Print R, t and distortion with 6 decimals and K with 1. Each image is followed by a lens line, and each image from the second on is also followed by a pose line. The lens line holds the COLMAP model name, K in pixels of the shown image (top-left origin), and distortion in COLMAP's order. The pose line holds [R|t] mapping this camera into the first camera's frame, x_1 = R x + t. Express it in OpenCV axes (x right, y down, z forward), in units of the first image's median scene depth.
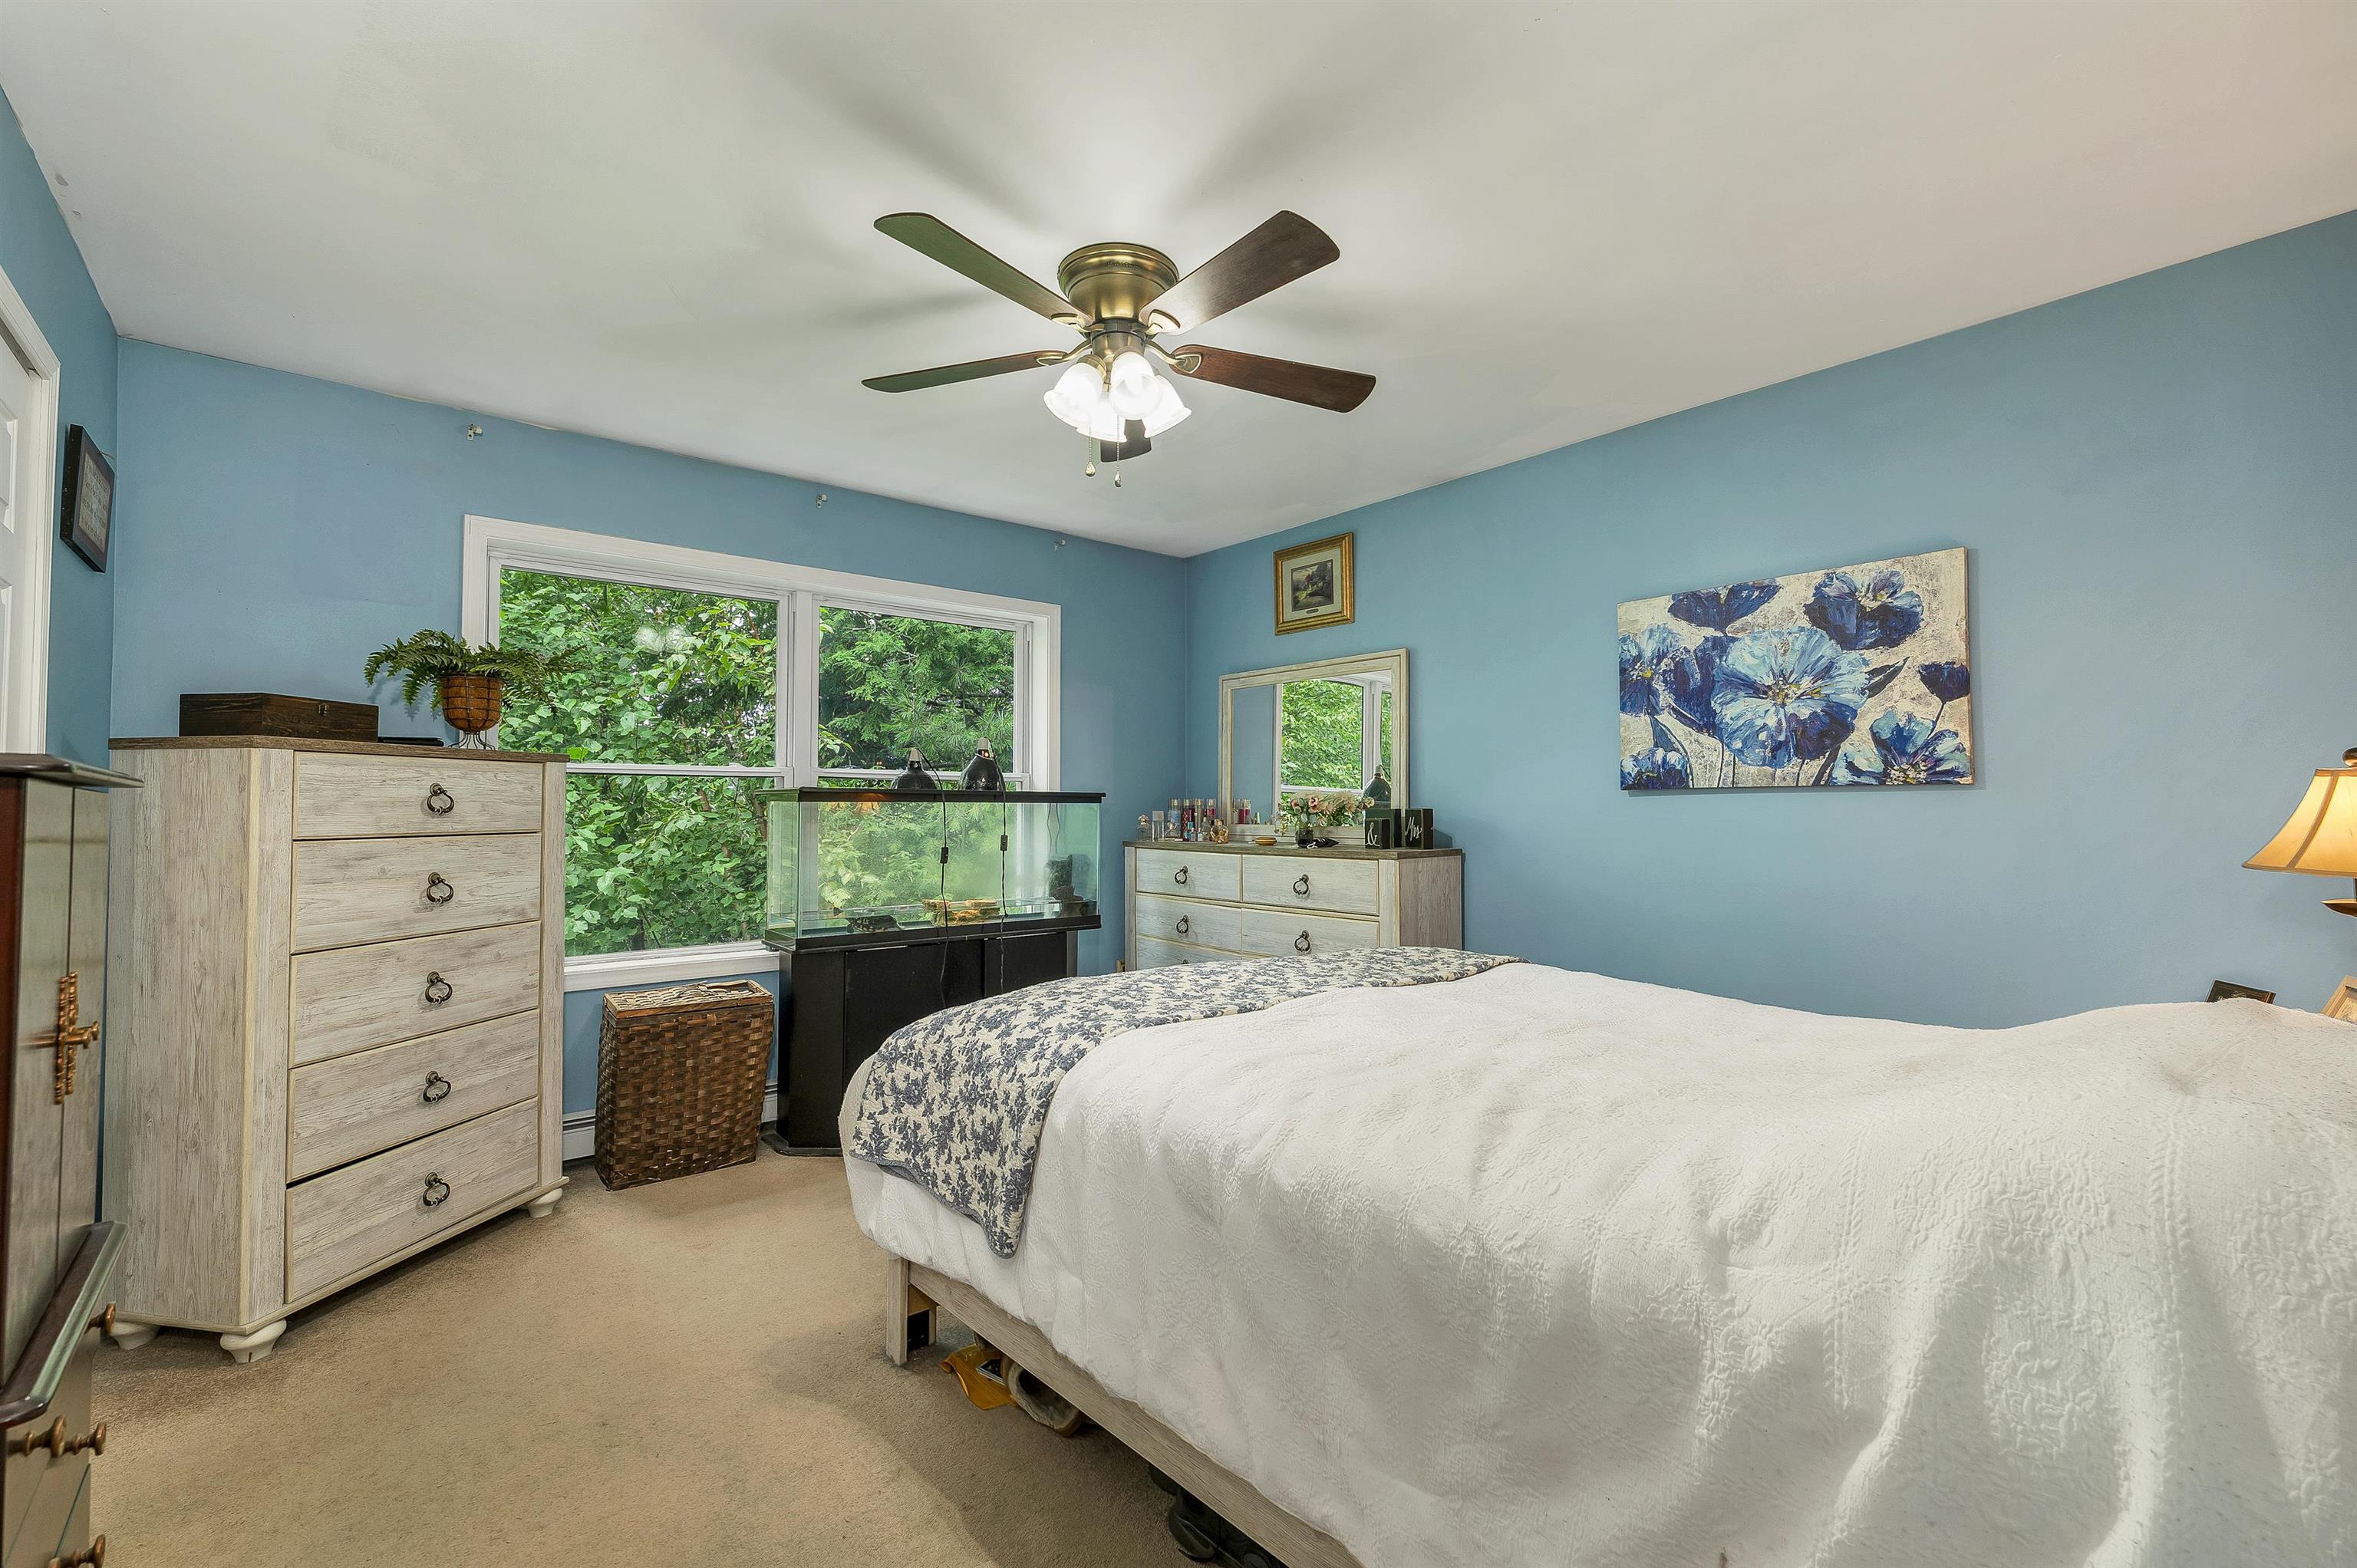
lens RADIAL K [[967.9, 0, 1158.0], [0, 967.9, 783.7], [0, 0, 1]] dist [-0.001743, -0.000137]
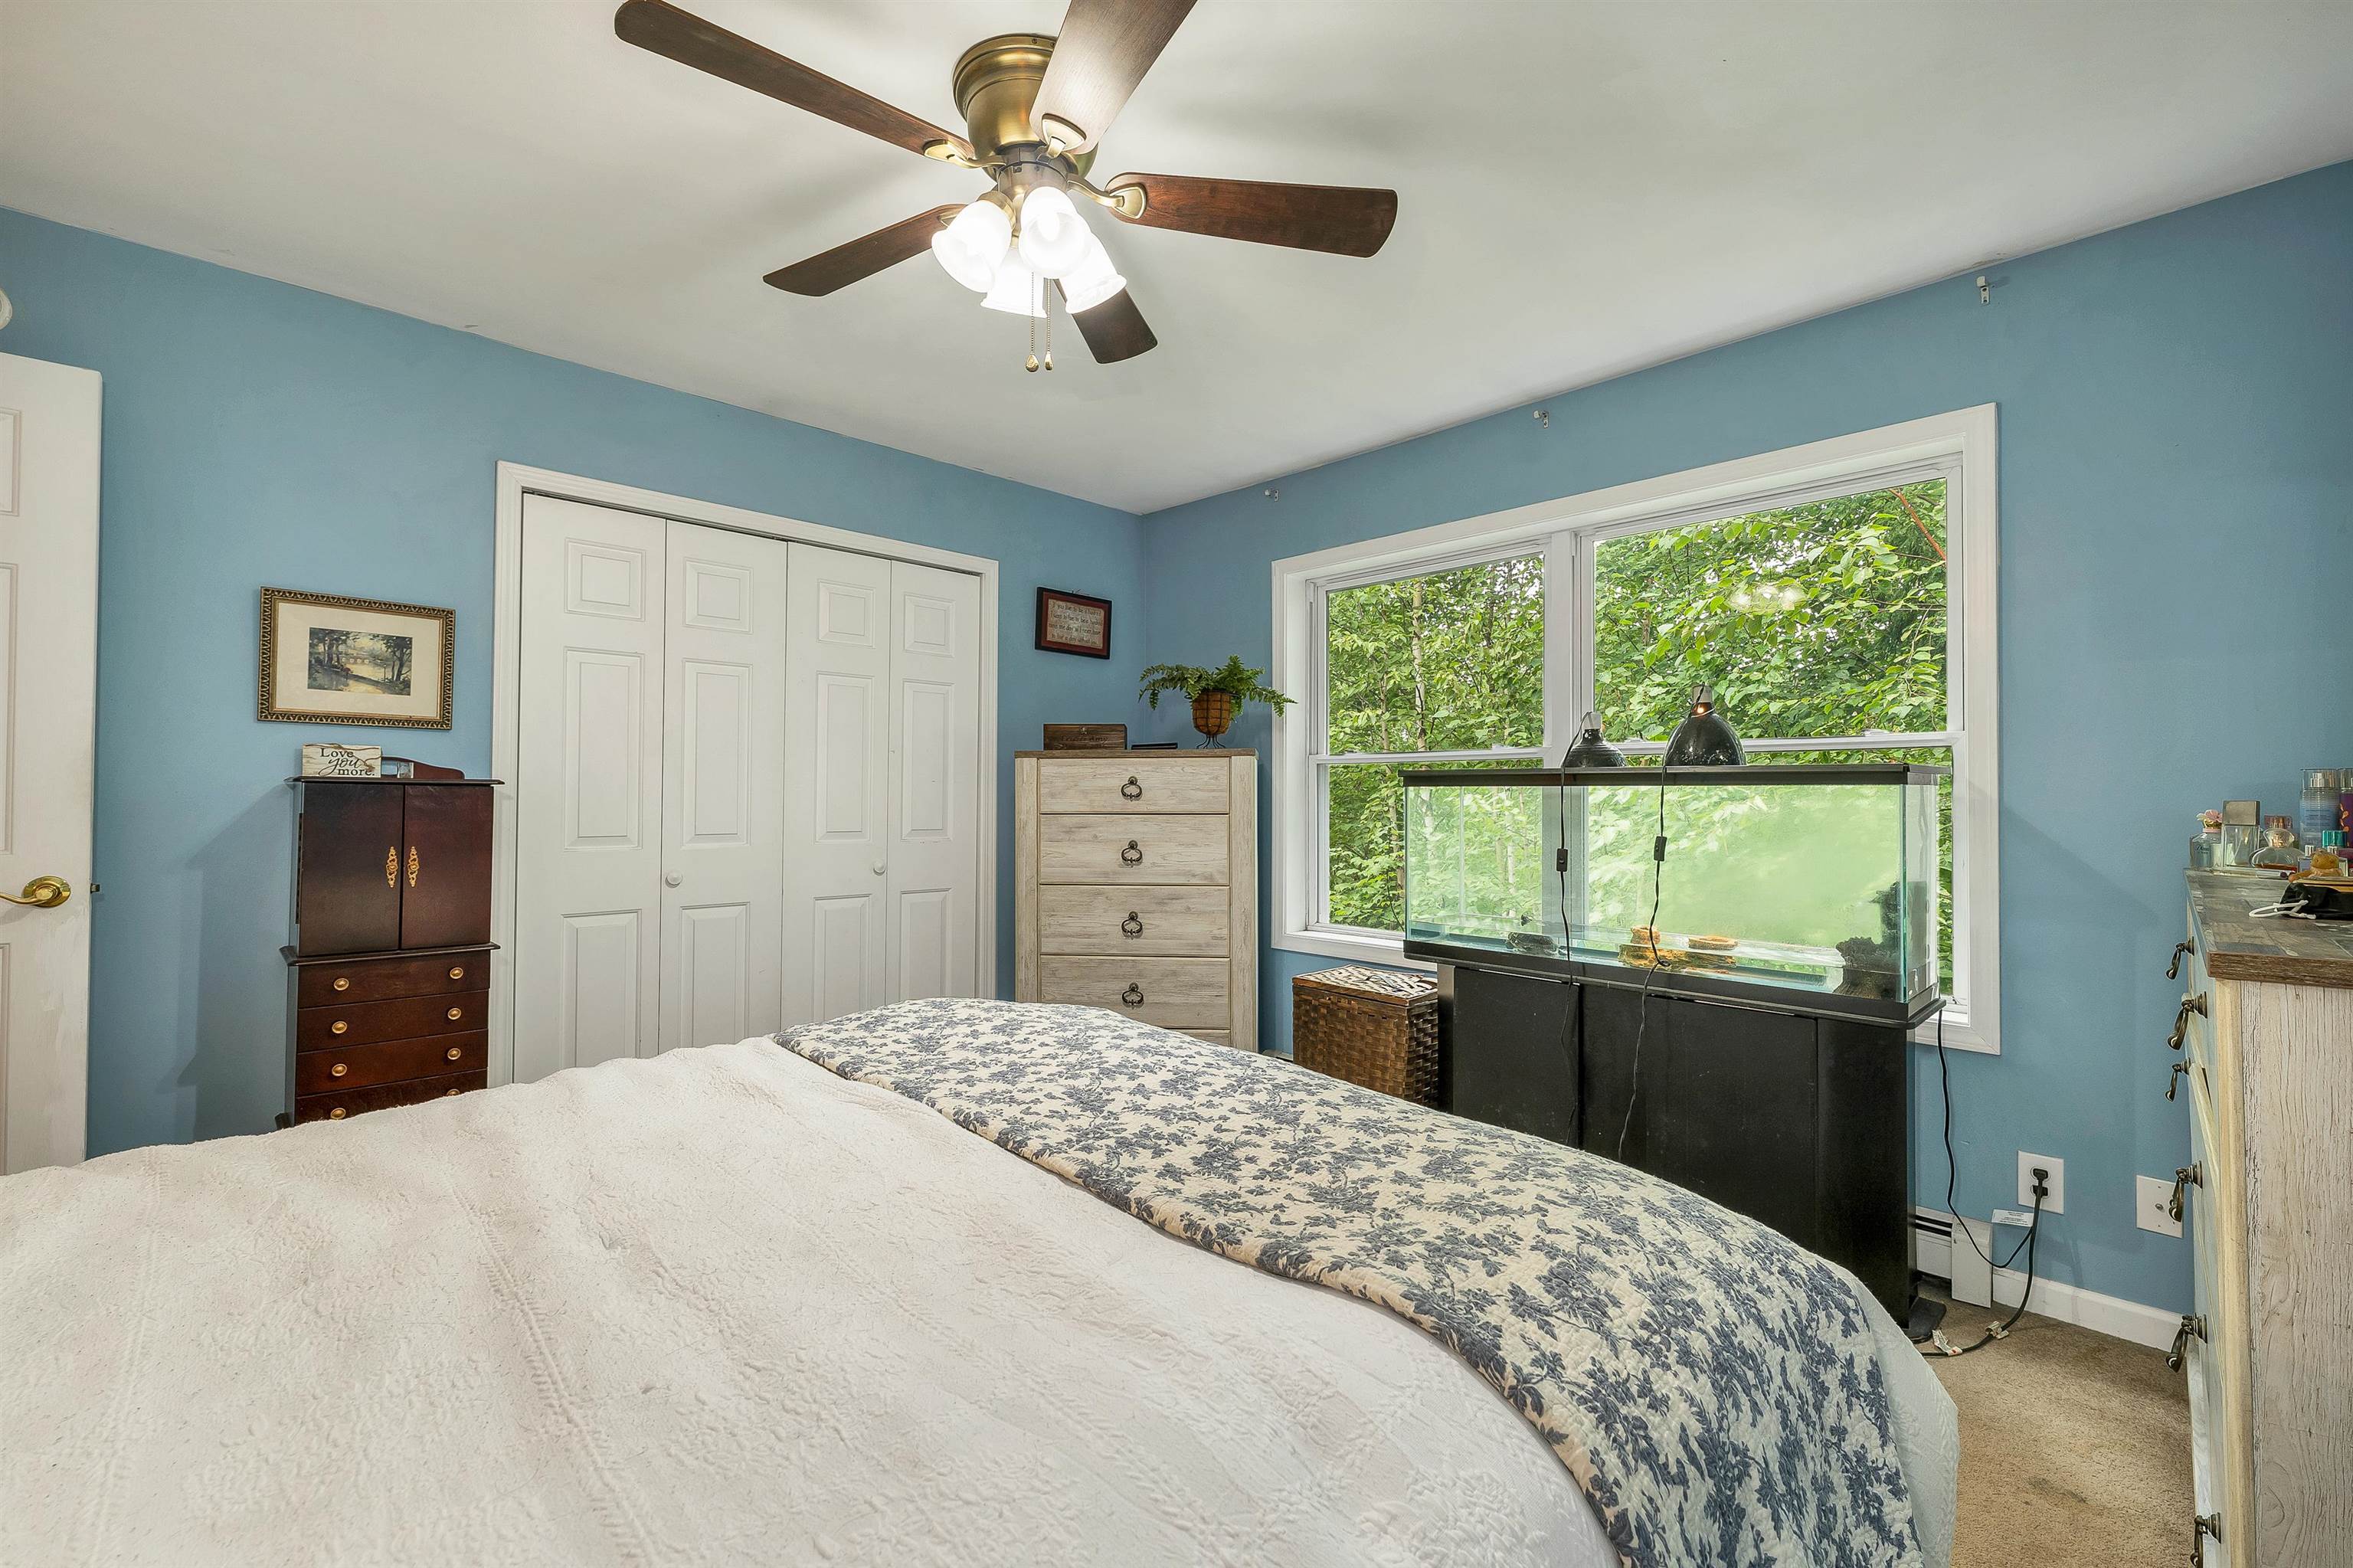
lens RADIAL K [[966.3, 0, 1156.1], [0, 966.3, 783.7], [0, 0, 1]] dist [-0.001743, -0.000137]
pose [[0.107444, -0.010499, -0.994156, 0.664208], [0.023733, 0.999686, -0.007992, 0.023260], [0.993928, -0.022736, 0.107659, 0.919834]]
